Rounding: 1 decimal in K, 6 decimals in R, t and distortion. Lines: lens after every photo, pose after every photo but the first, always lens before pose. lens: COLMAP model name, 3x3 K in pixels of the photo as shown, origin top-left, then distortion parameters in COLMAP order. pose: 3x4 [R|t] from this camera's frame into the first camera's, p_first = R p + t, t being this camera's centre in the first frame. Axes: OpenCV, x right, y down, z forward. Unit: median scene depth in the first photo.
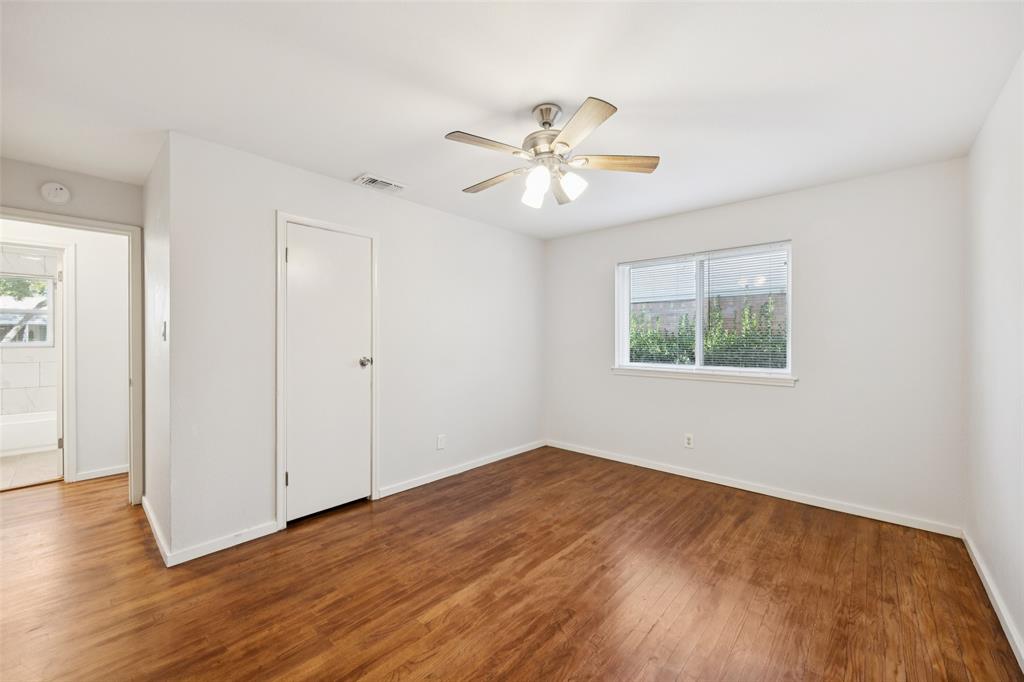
lens RADIAL K [[399.8, 0, 510.7], [0, 399.8, 339.7], [0, 0, 1]] dist [0.001388, -0.000126]
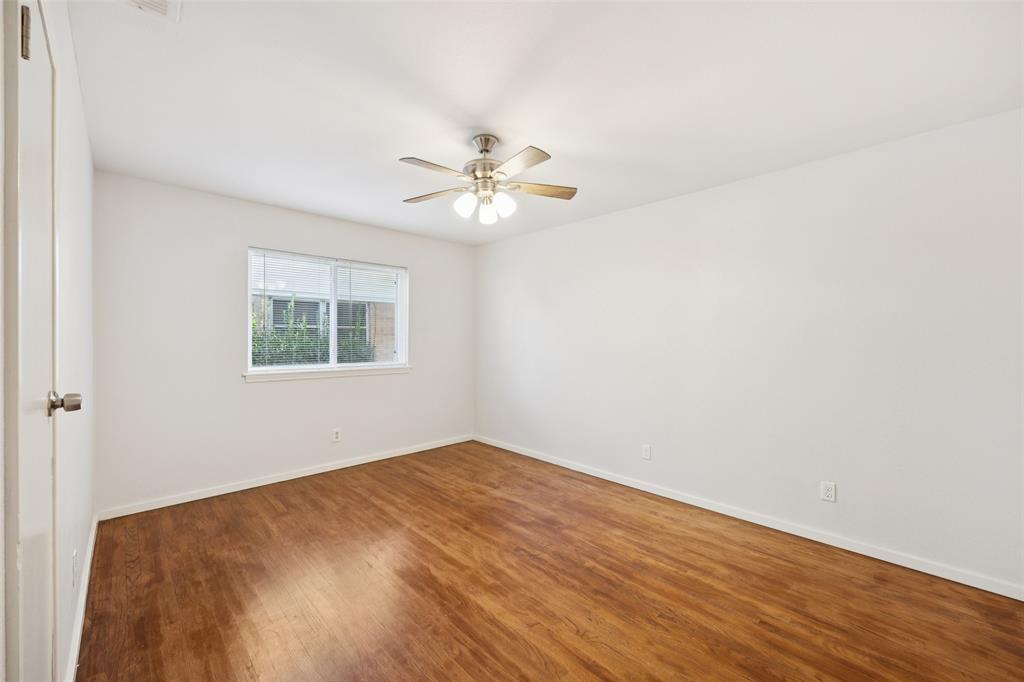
lens RADIAL K [[399.8, 0, 507.4], [0, 399.8, 339.6], [0, 0, 1]] dist [0.001388, -0.000126]
pose [[0.069533, -0.000619, 0.997579, -0.794771], [-0.002177, 0.999997, 0.000772, -0.003153], [-0.997577, -0.002225, 0.069532, 0.648649]]
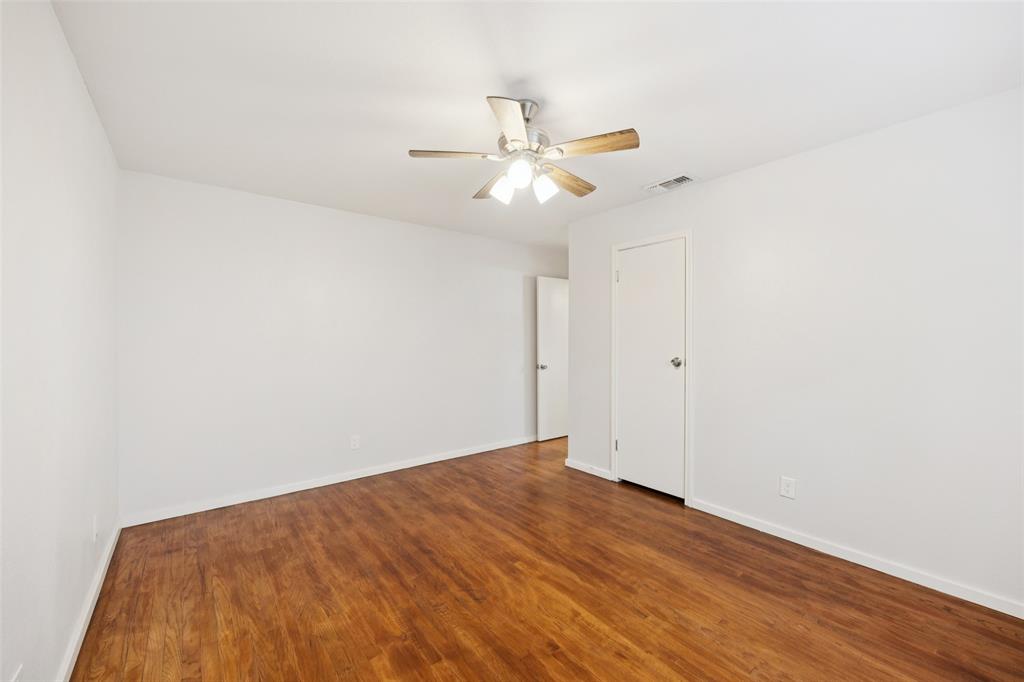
lens RADIAL K [[399.8, 0, 505.2], [0, 399.8, 340.0], [0, 0, 1]] dist [0.001388, -0.000126]
pose [[-0.165366, 0.002083, -0.986230, 0.806240], [-0.002909, 0.999992, 0.002600, -0.003825], [0.986228, 0.003299, -0.165358, 0.846404]]
